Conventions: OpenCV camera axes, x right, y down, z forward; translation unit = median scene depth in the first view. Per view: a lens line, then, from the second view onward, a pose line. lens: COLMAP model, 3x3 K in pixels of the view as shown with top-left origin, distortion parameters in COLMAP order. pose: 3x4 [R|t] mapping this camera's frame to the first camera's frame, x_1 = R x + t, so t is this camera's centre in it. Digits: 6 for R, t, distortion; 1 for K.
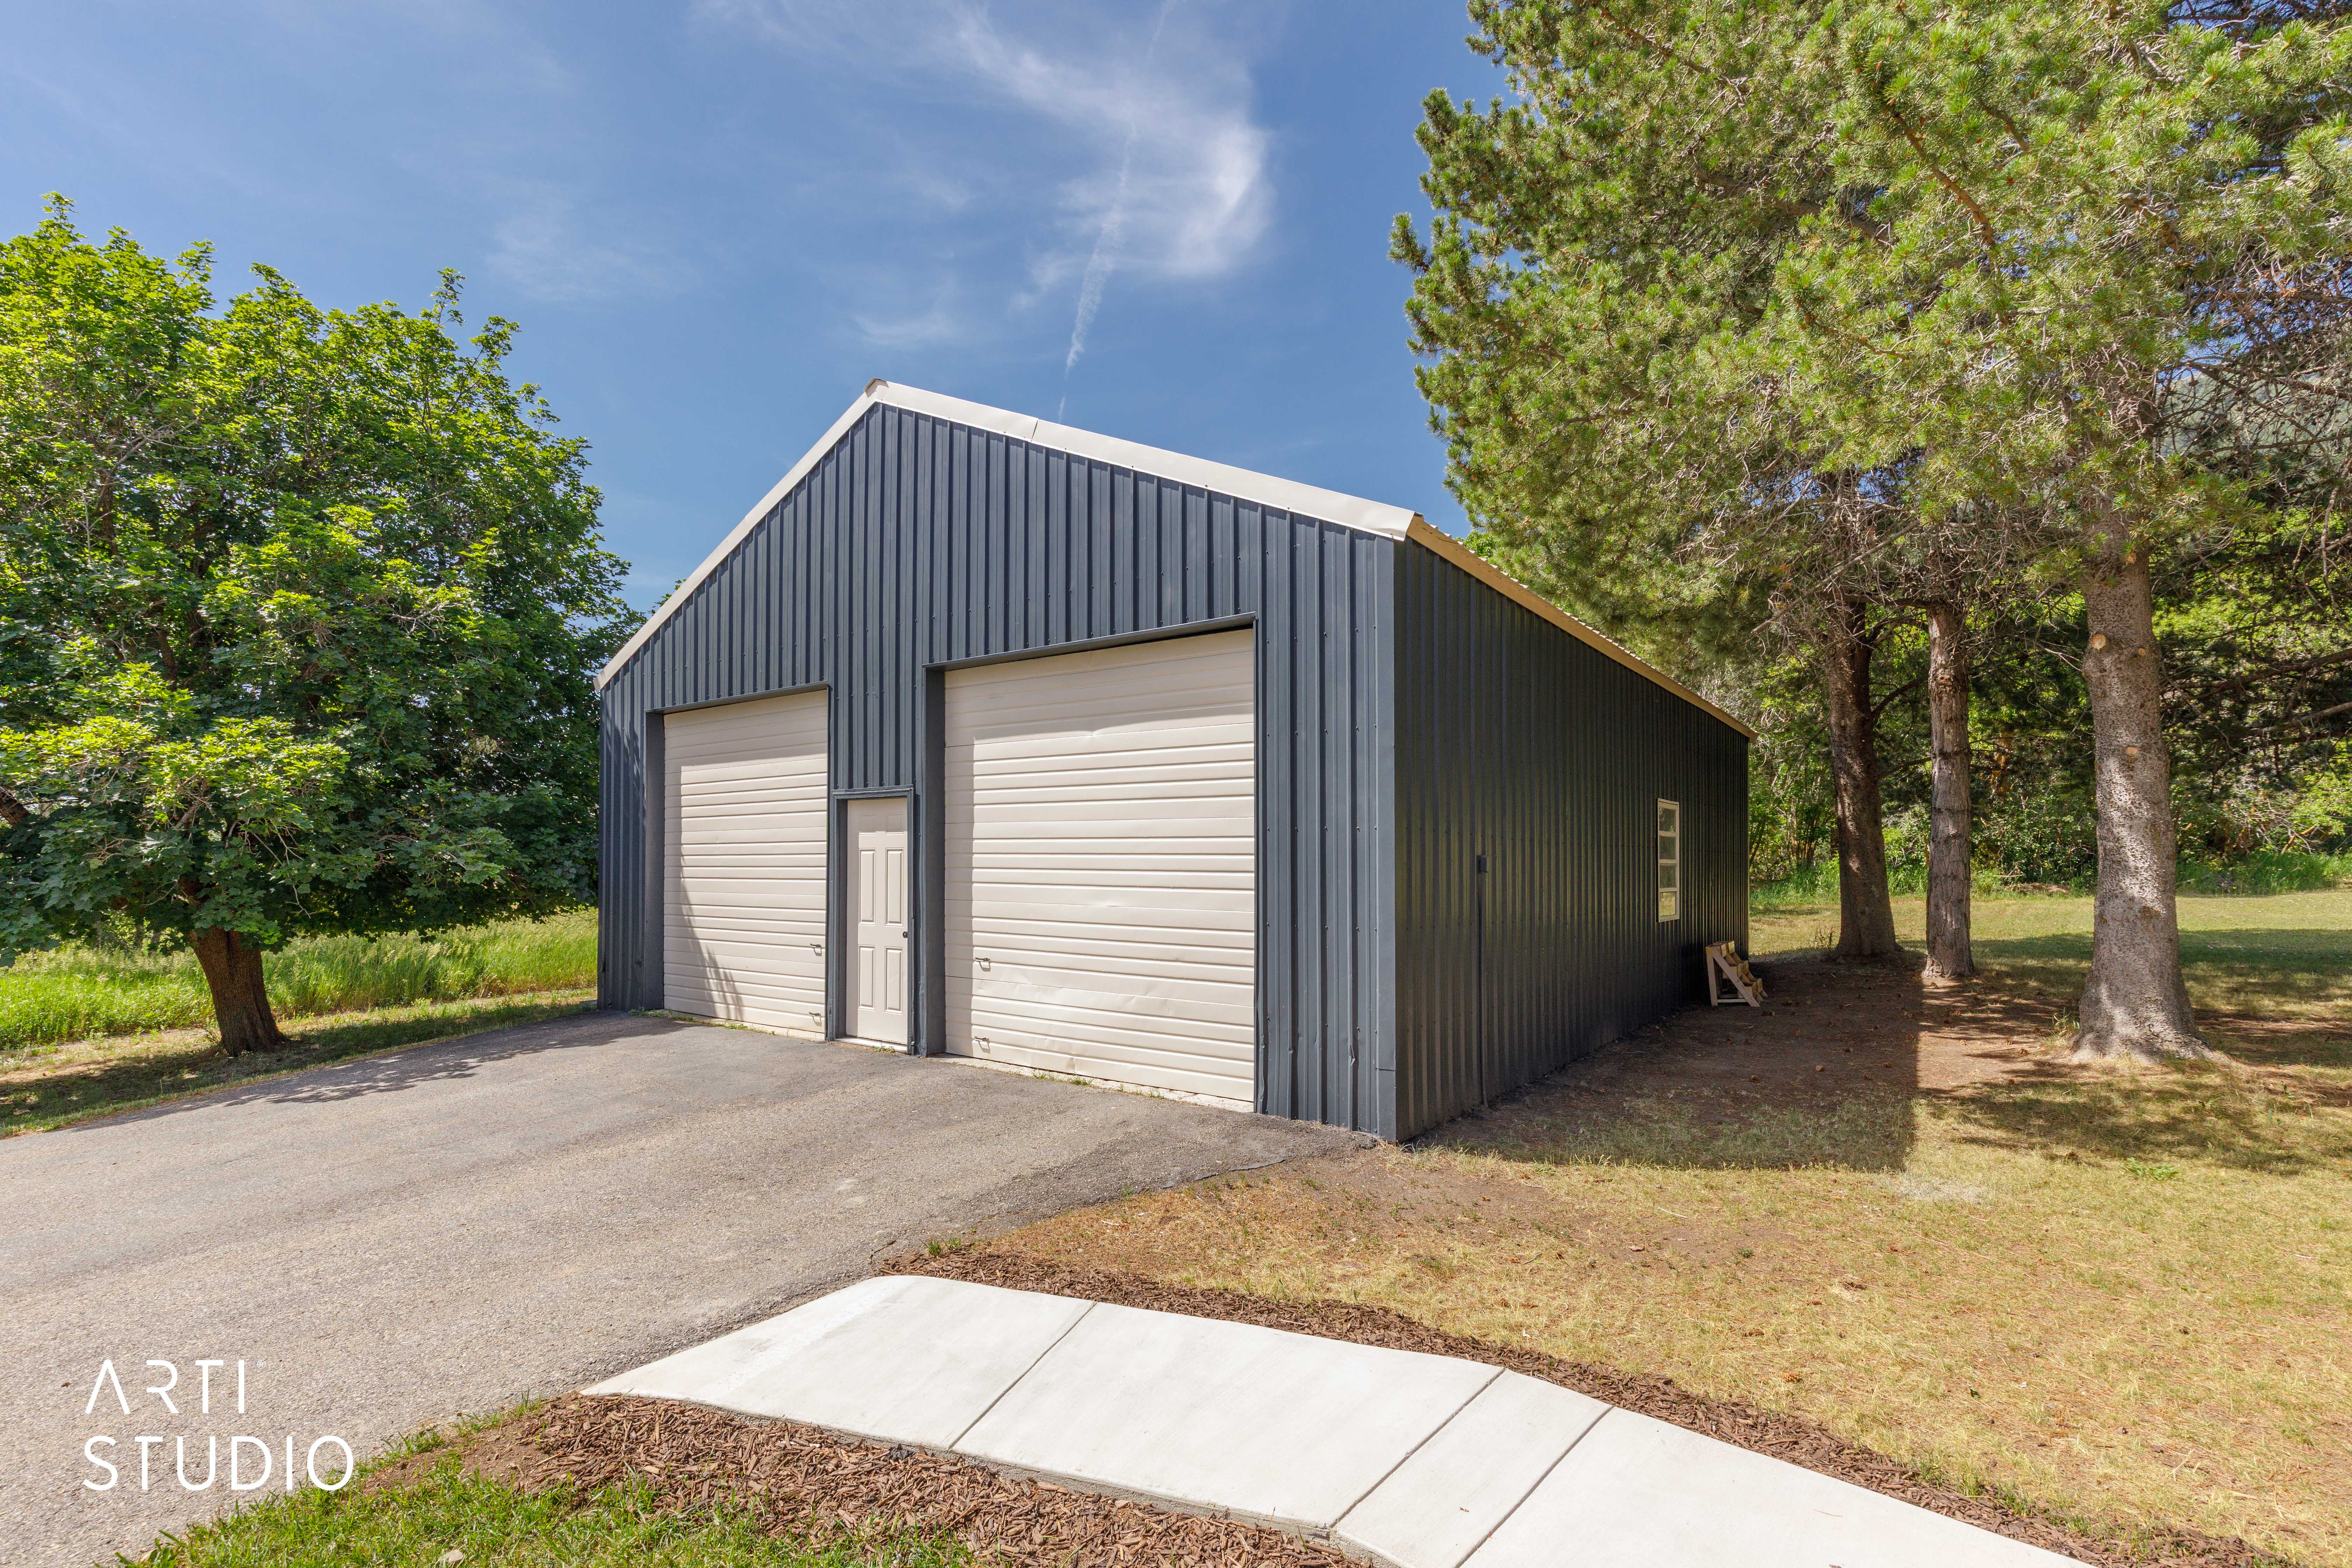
lens RADIAL K [[1103.1, 0, 1159.2], [0, 1103.1, 893.1], [0, 0, 1]] dist [0.008868, 0.000214]
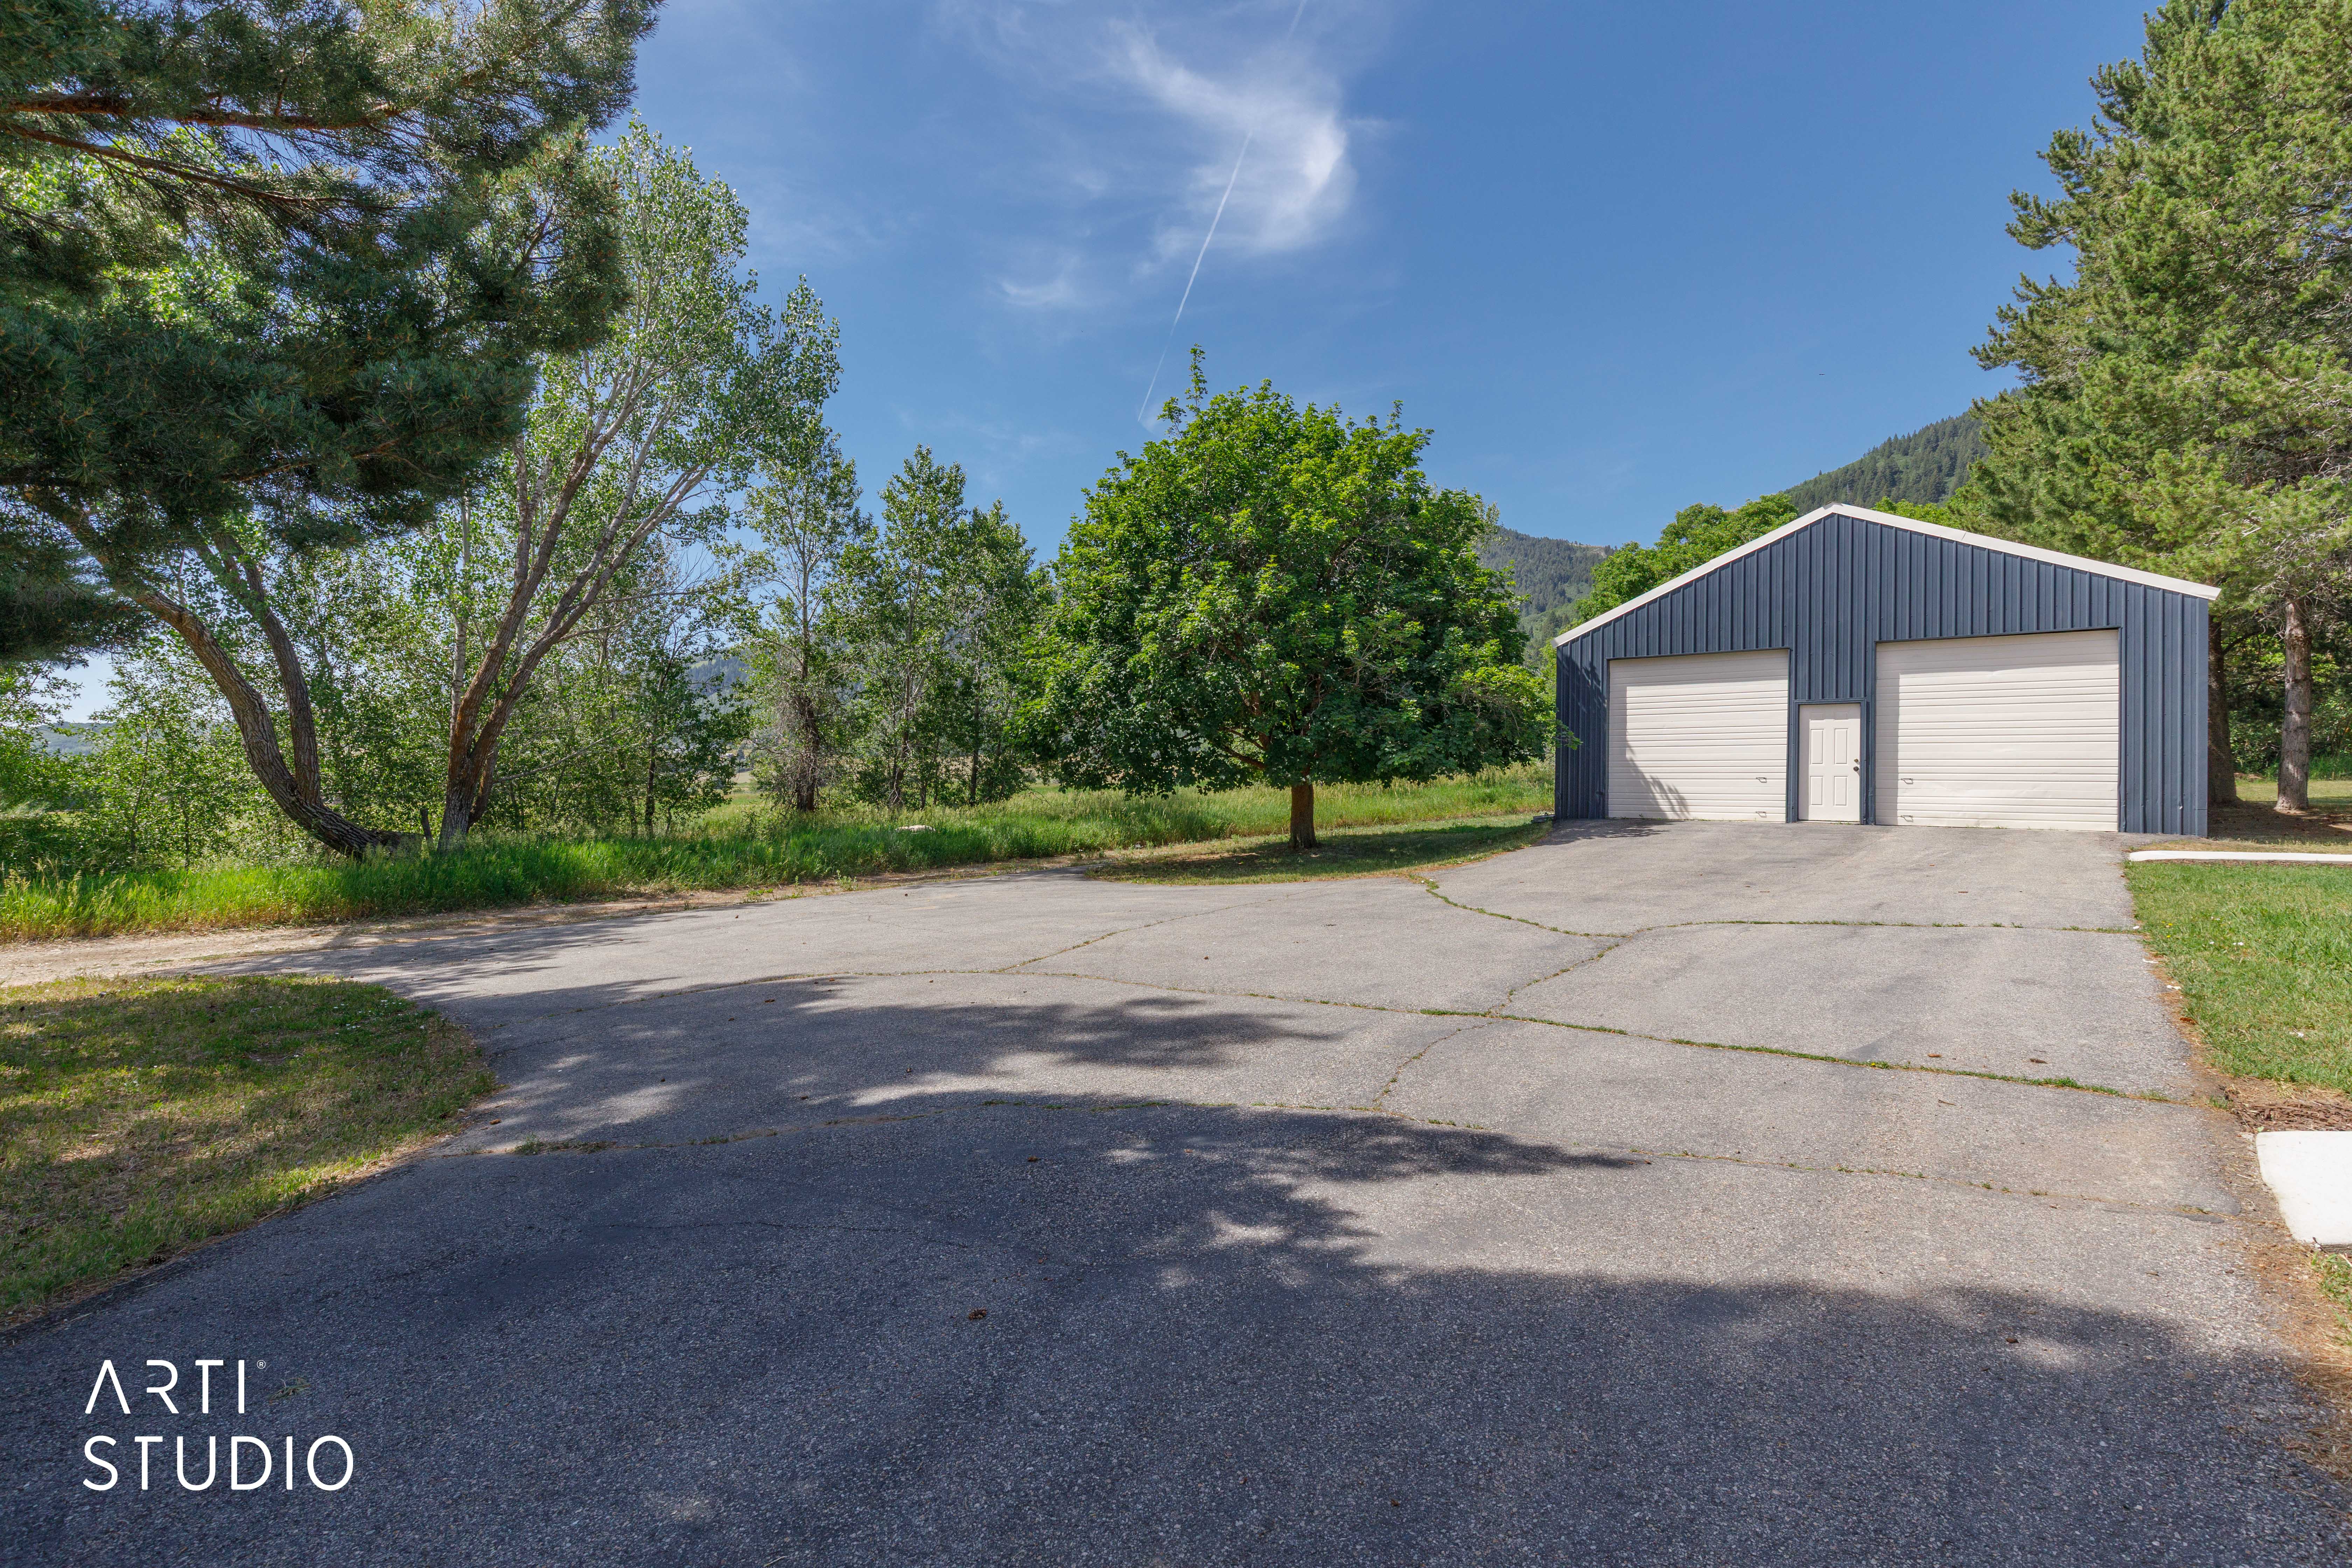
lens RADIAL K [[1057.3, 0, 1176.0], [0, 1057.3, 784.0], [0, 0, 1]] dist [0.004548, 0.000482]
pose [[0.999951, 0.008040, 0.005690, -1.431939], [-0.007905, 0.999696, -0.023373, 0.116594], [-0.005876, 0.023326, 0.999711, -0.930927]]
